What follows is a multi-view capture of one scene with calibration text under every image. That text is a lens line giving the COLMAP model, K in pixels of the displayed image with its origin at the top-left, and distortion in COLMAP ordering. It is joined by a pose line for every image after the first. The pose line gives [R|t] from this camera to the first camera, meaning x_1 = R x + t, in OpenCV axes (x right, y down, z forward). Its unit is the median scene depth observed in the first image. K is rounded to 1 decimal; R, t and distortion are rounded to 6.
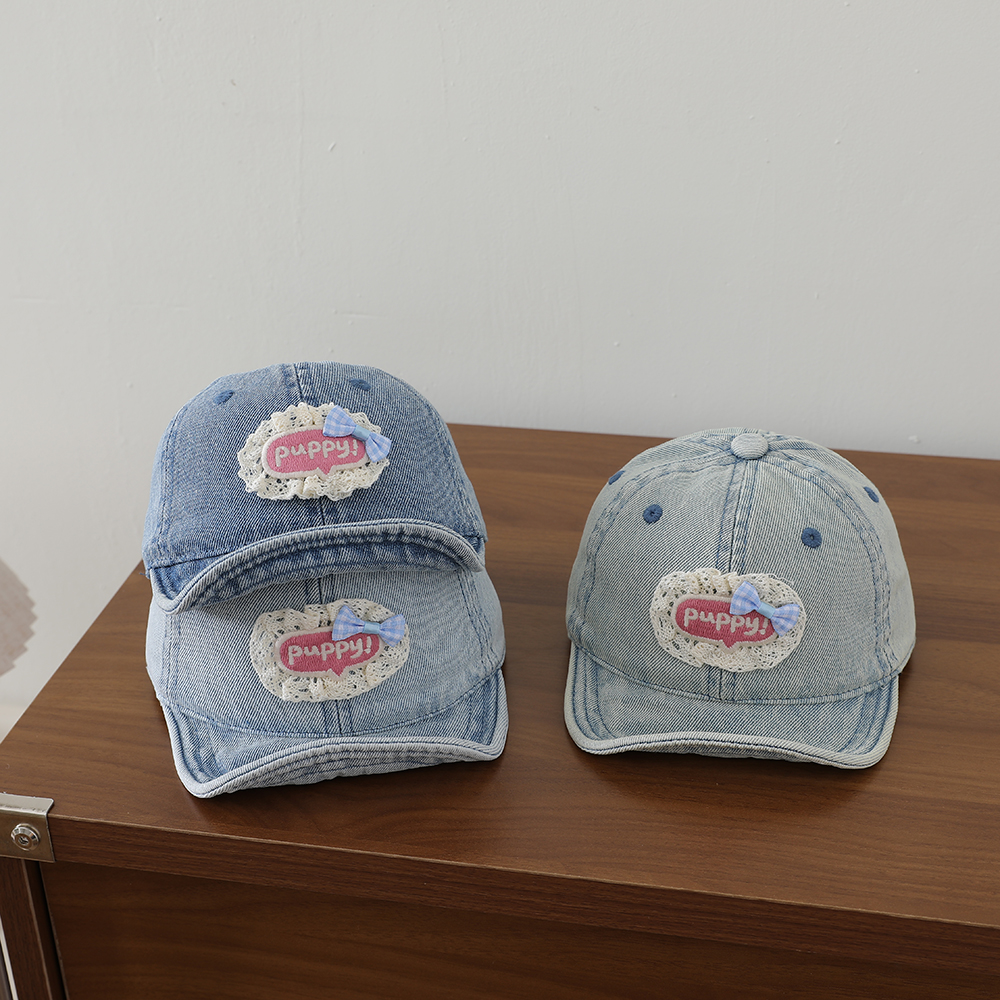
lens RADIAL K [[1542.6, 0, 496.6], [0, 1542.6, 504.2], [0, 0, 1]] dist [0.008377, 0.000000]
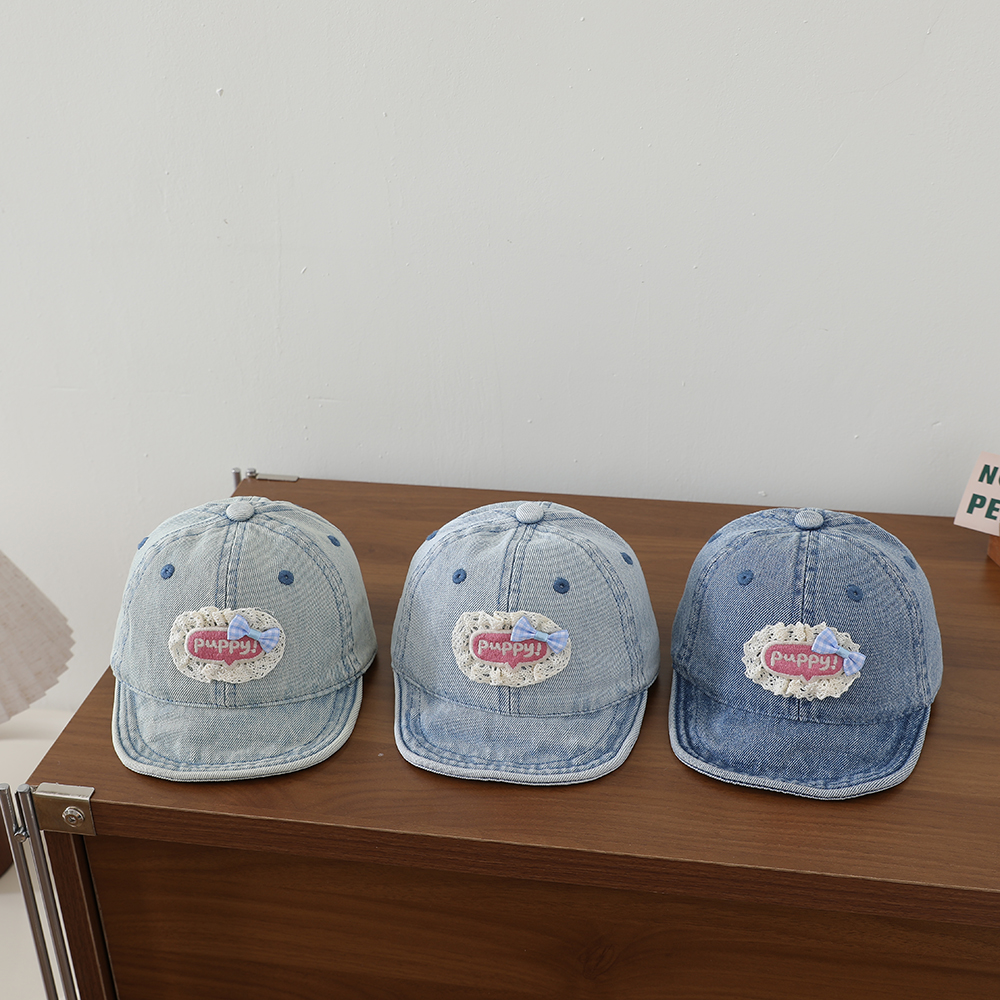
lens RADIAL K [[1322.9, 0, 484.0], [0, 1322.9, 510.7], [0, 0, 1]] dist [-0.013778, 0.000000]
pose [[0.999719, -0.012462, 0.020184, 0.025542], [0.012633, 0.999885, -0.008368, -0.031572], [-0.020077, 0.008621, 0.999761, -0.134623]]
